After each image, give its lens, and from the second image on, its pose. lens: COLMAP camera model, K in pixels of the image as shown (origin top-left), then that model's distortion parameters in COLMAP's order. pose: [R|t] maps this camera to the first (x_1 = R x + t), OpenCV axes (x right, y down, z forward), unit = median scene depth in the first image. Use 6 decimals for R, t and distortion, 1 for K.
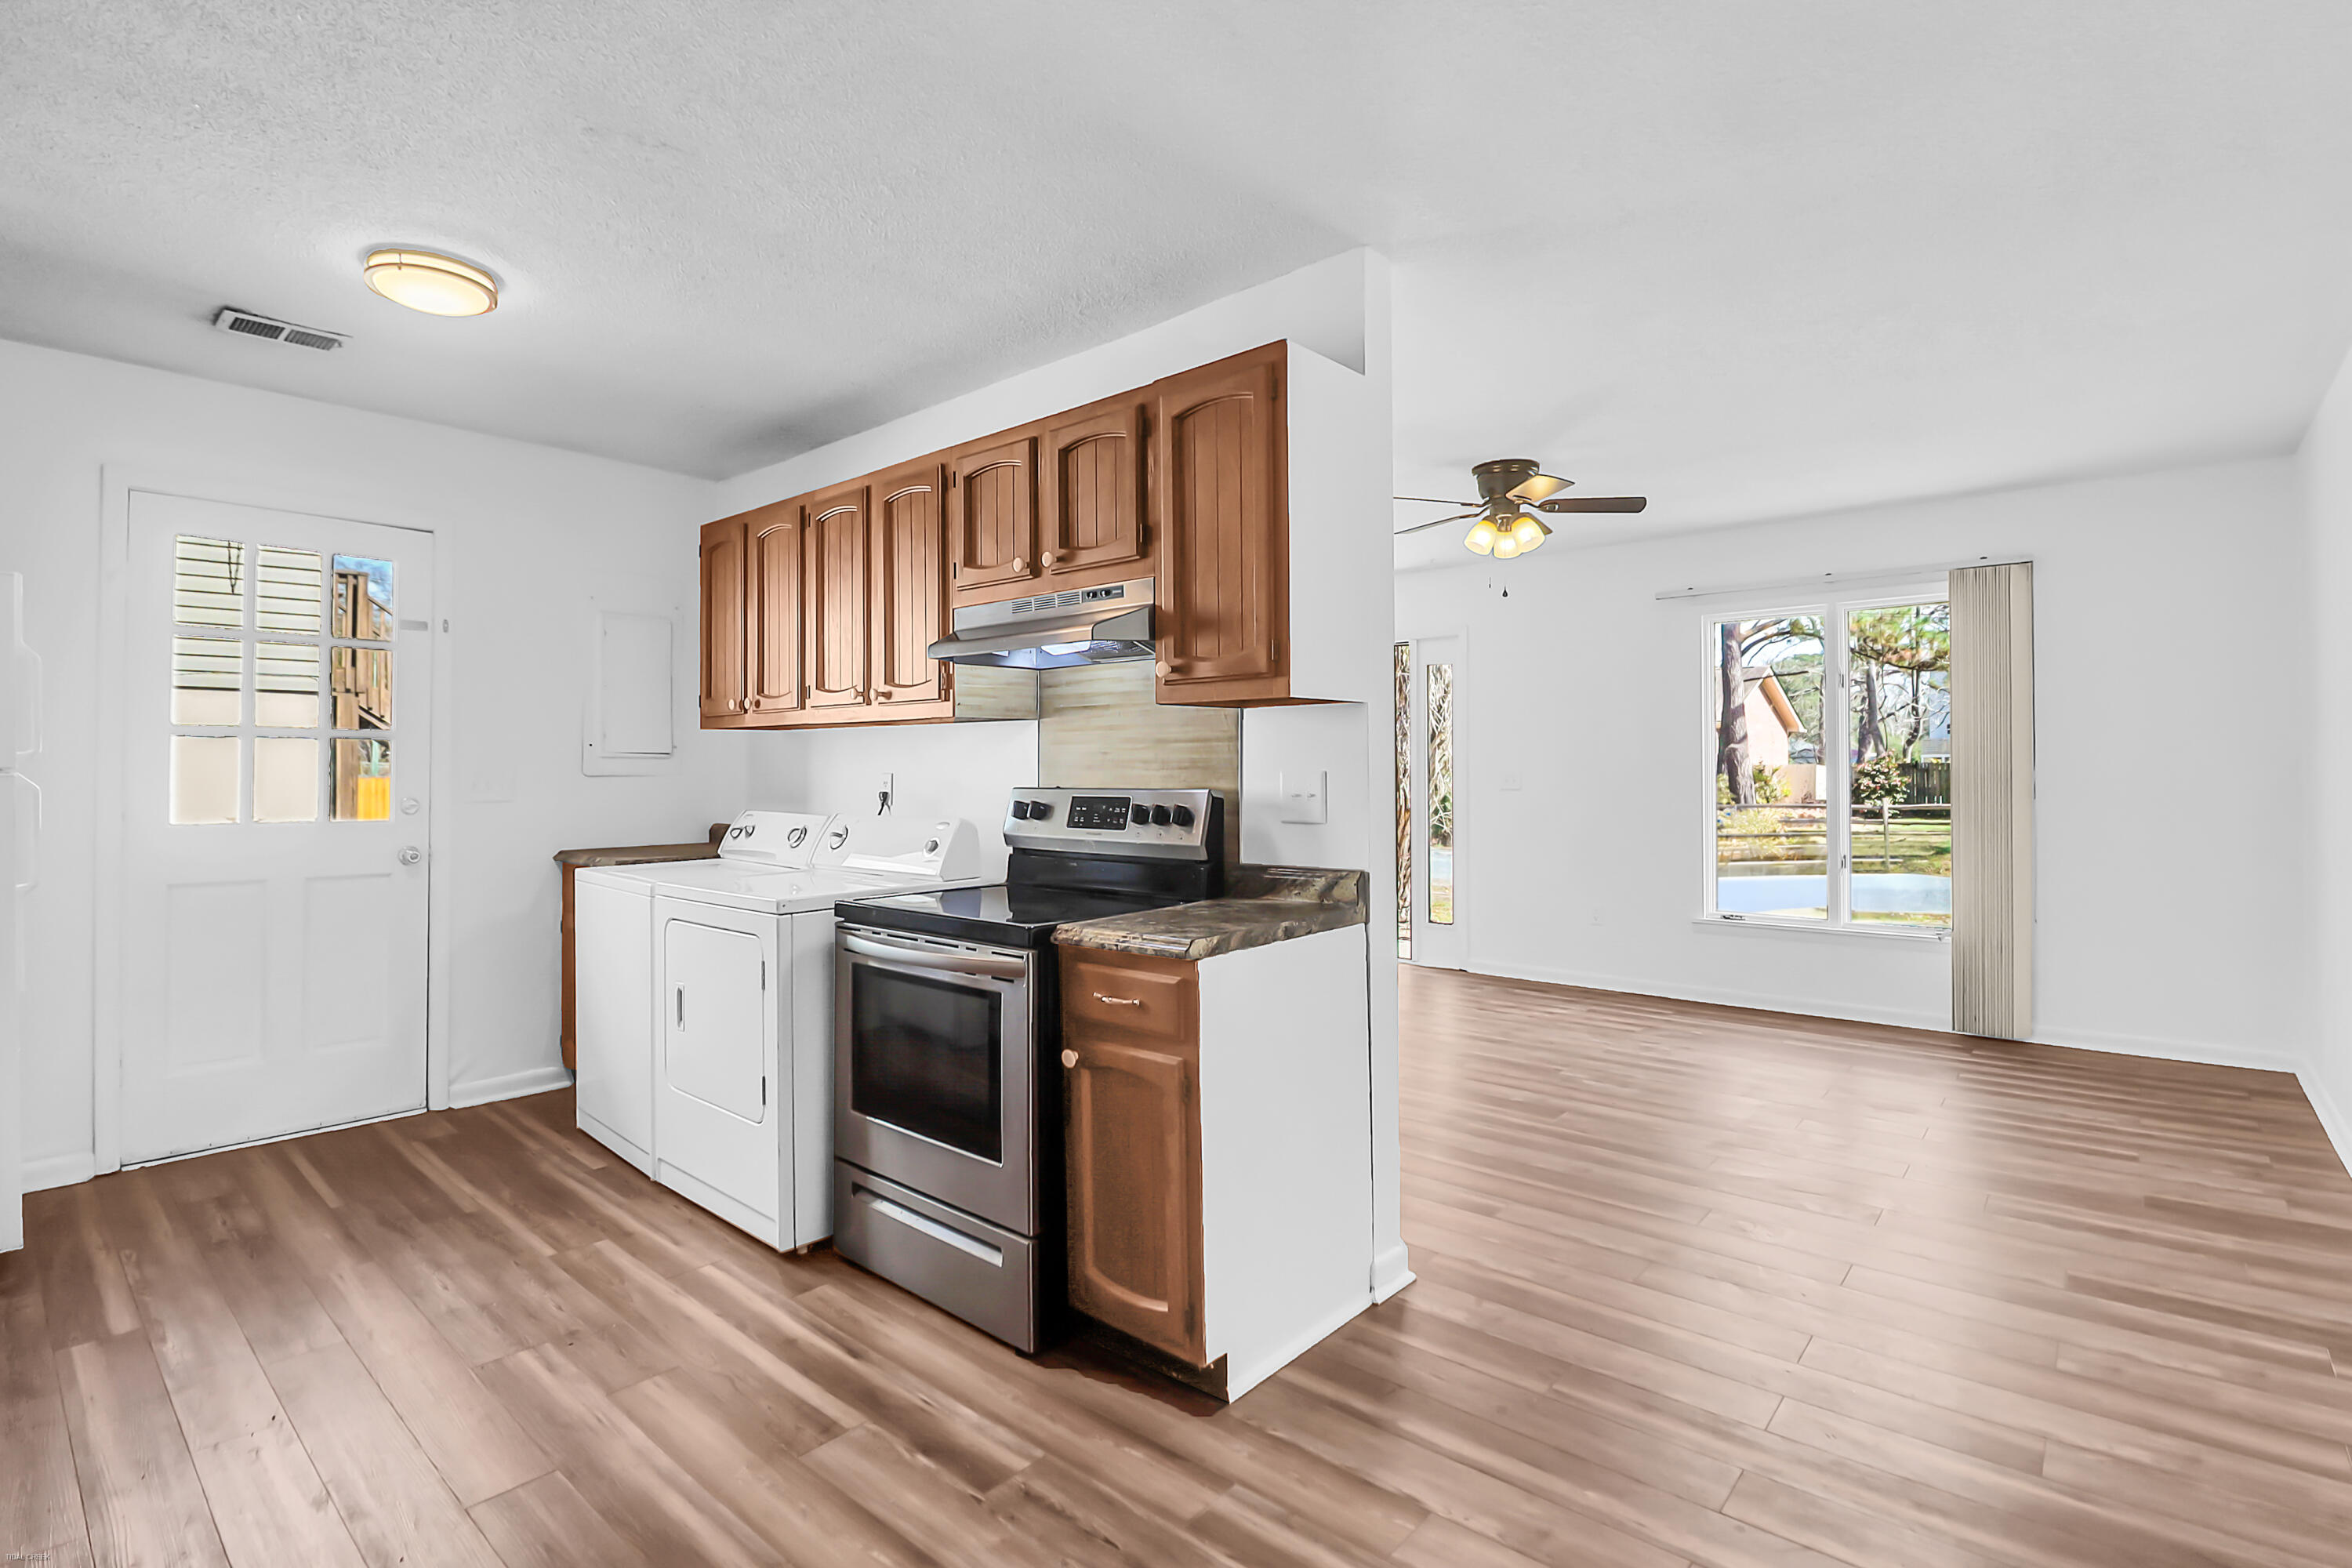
lens RADIAL K [[1098.3, 0, 1168.6], [0, 1098.3, 752.5], [0, 0, 1]] dist [0.001945, -0.012717]
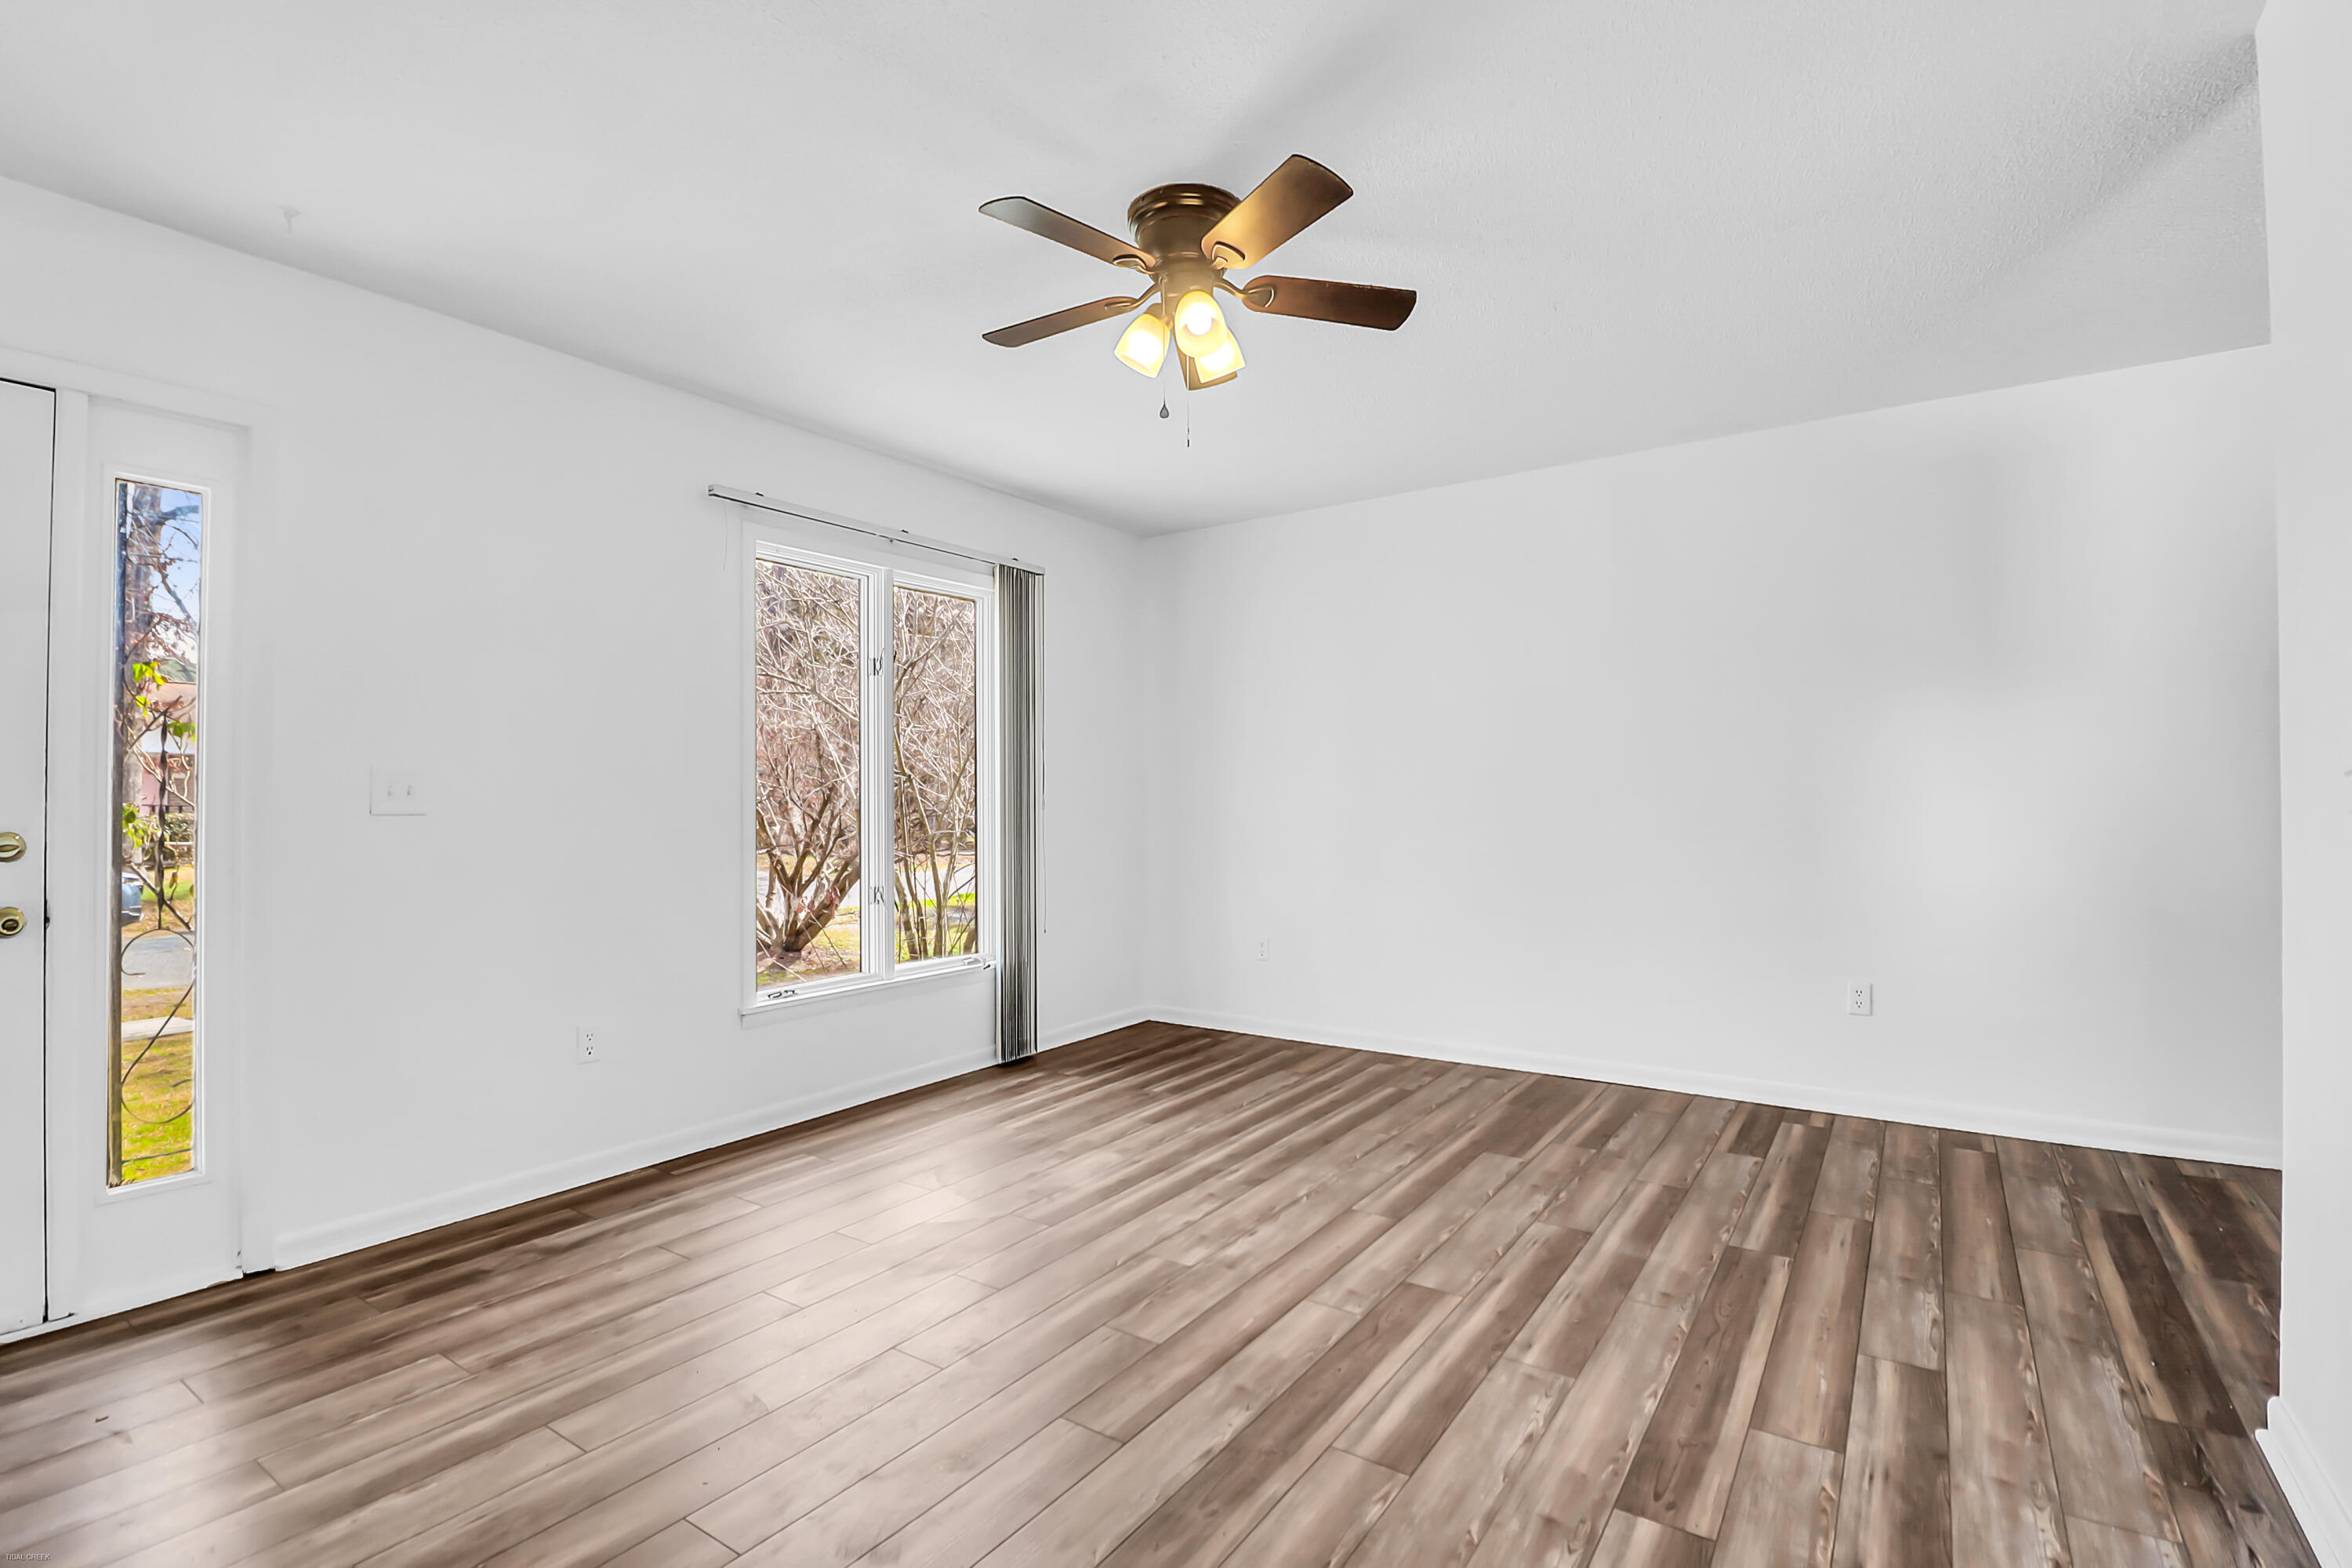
lens RADIAL K [[1085.2, 0, 1174.2], [0, 1085.2, 773.4], [0, 0, 1]] dist [-0.000694, -0.011694]
pose [[-0.110794, 0.026872, 0.993480, -0.350757], [-0.007791, 0.999580, -0.027905, 0.057759], [-0.993813, -0.010832, -0.110538, 1.566348]]
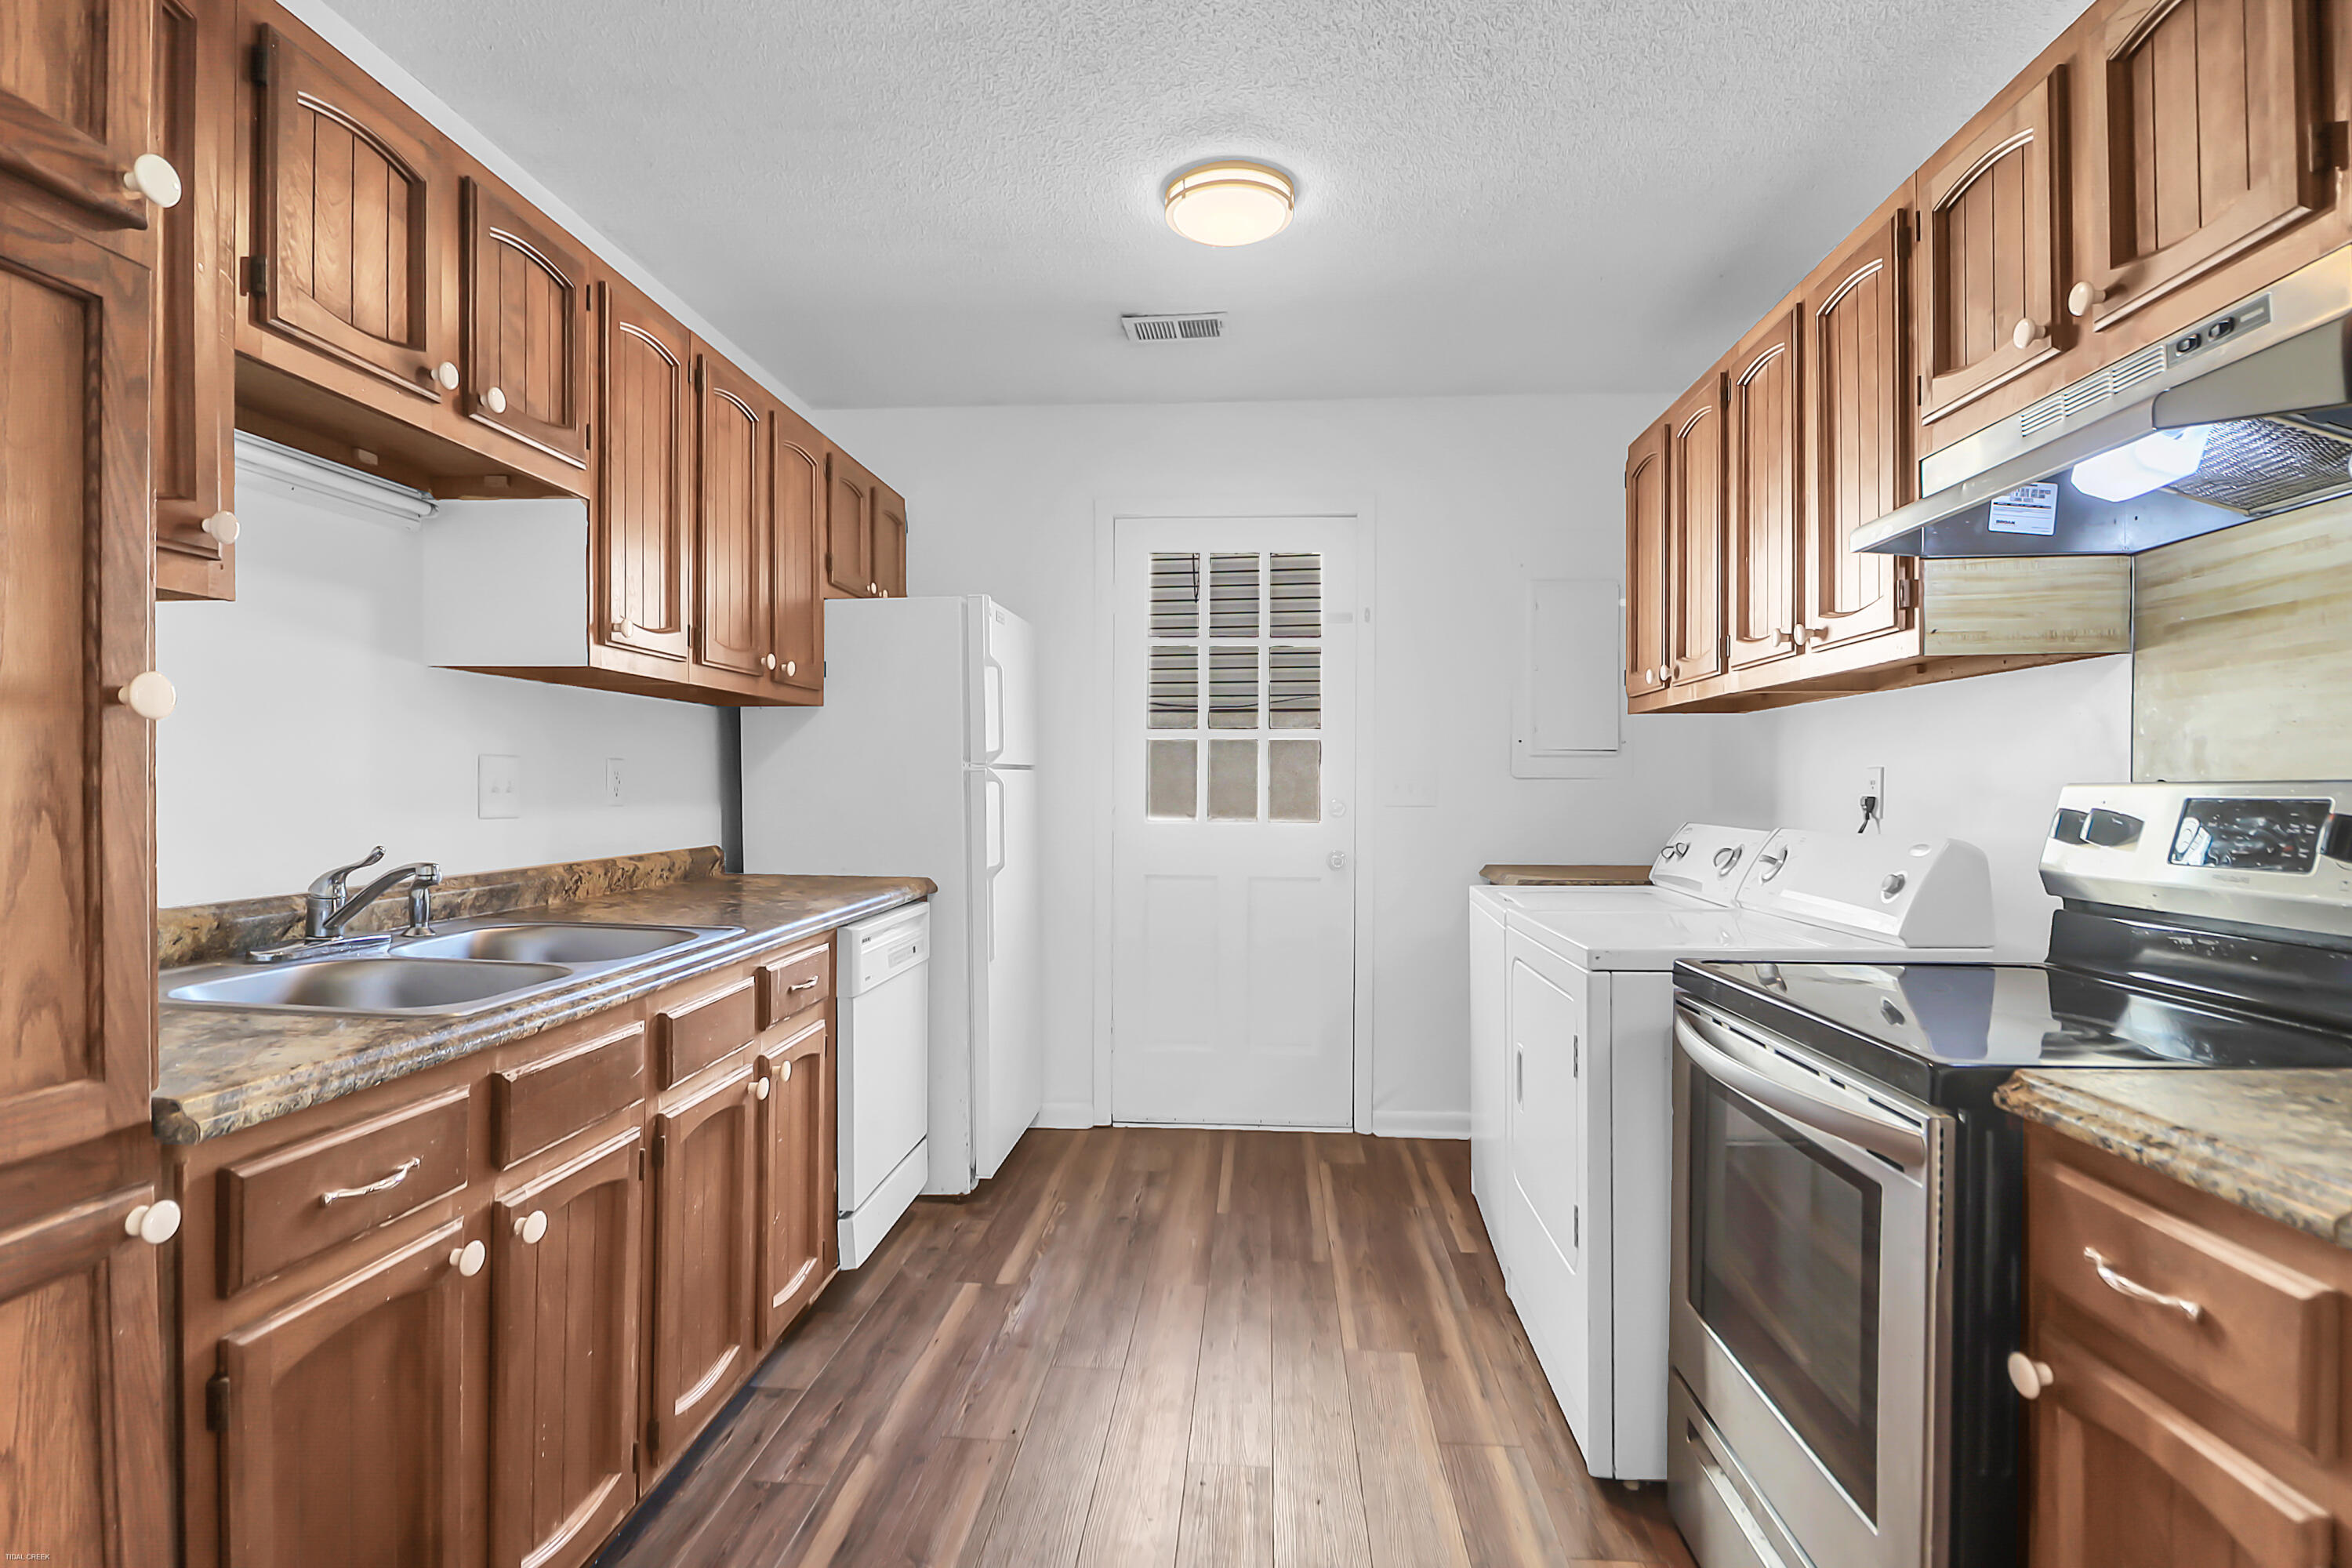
lens RADIAL K [[1189.1, 0, 1174.5], [0, 1189.1, 801.3], [0, 0, 1]] dist [0.001446, -0.010712]
pose [[0.597610, 0.009069, -0.801735, 0.063801], [0.010051, 0.999773, 0.018802, 0.027119], [0.801724, -0.019295, 0.597383, 0.338711]]
